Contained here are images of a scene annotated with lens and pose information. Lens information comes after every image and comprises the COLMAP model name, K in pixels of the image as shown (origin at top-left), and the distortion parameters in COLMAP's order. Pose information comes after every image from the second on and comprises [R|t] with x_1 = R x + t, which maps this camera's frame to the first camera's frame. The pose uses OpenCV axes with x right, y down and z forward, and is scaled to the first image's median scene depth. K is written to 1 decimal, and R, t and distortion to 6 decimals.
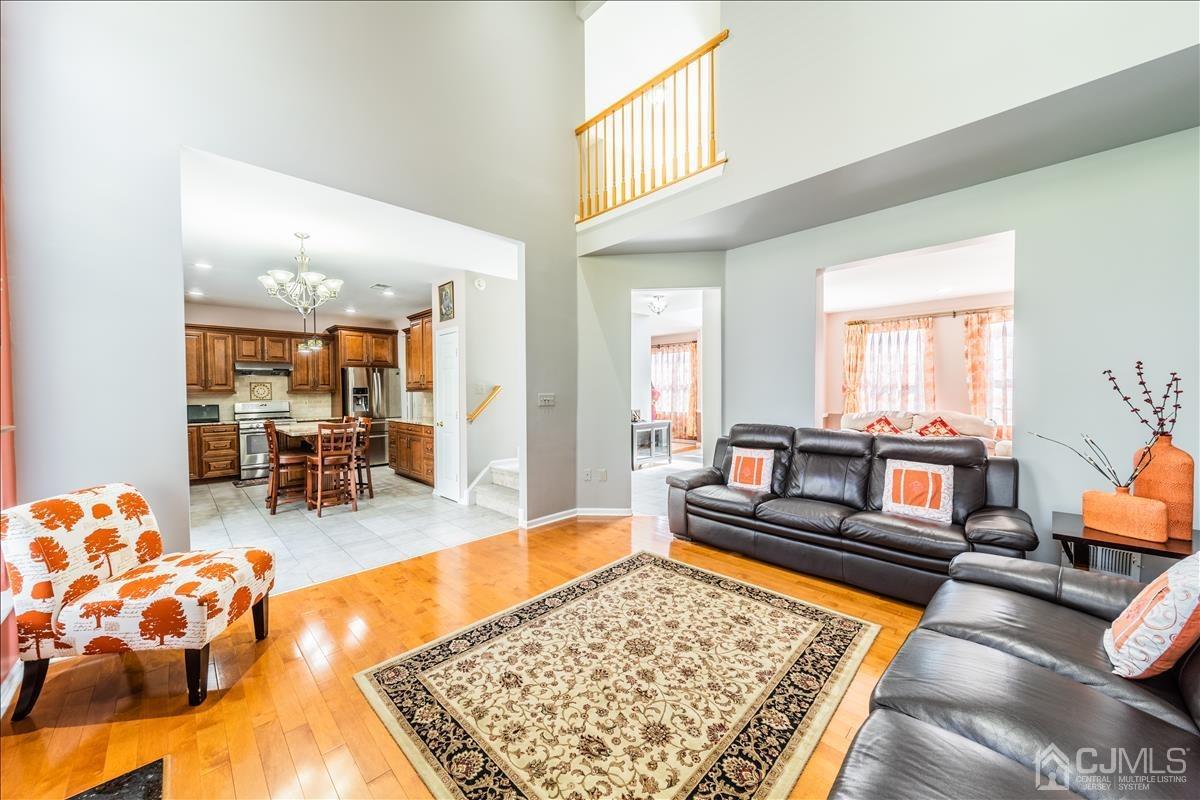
lens RADIAL K [[423.2, 0, 561.7], [0, 423.2, 397.6], [0, 0, 1]] dist [0.008222, -0.000512]
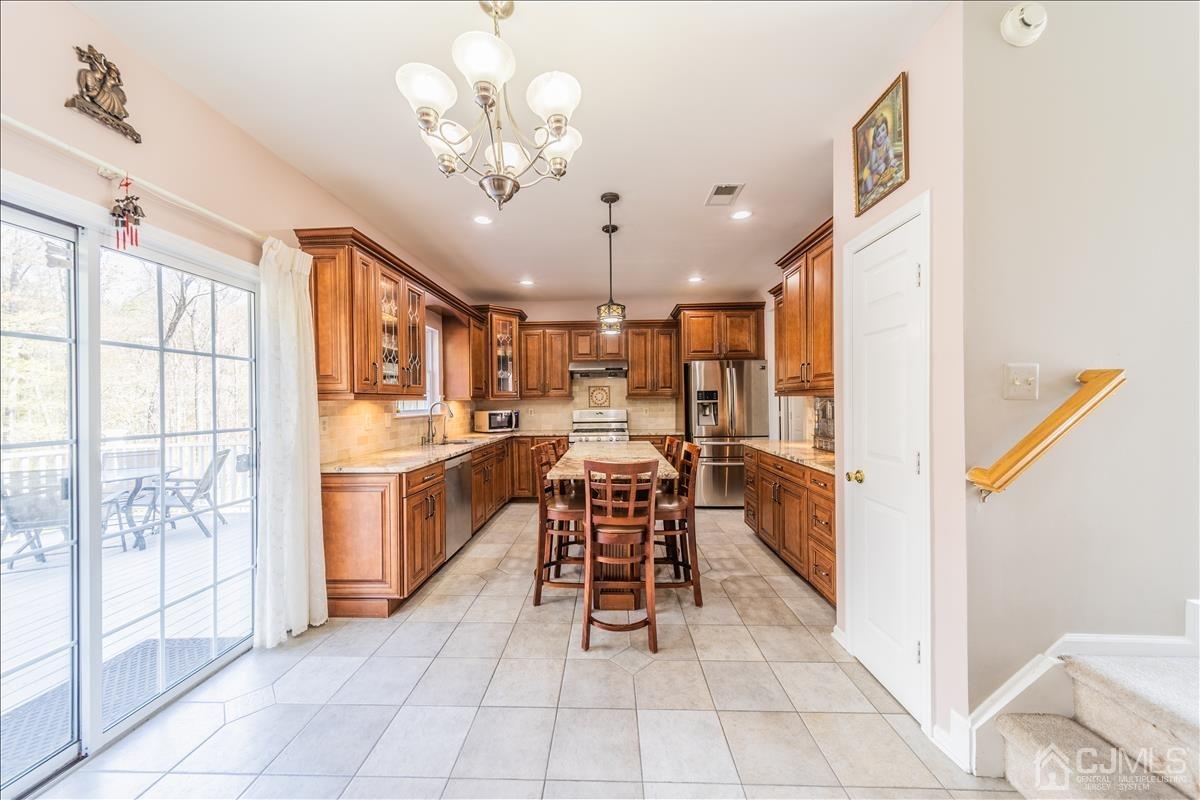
lens RADIAL K [[423.2, 0, 594.3], [0, 423.2, 402.4], [0, 0, 1]] dist [0.008222, -0.000512]
pose [[0.716585, 0.004520, -0.697485, -0.134656], [-0.006486, 0.999979, -0.000184, -0.002827], [0.697470, 0.004656, 0.716599, 0.397421]]
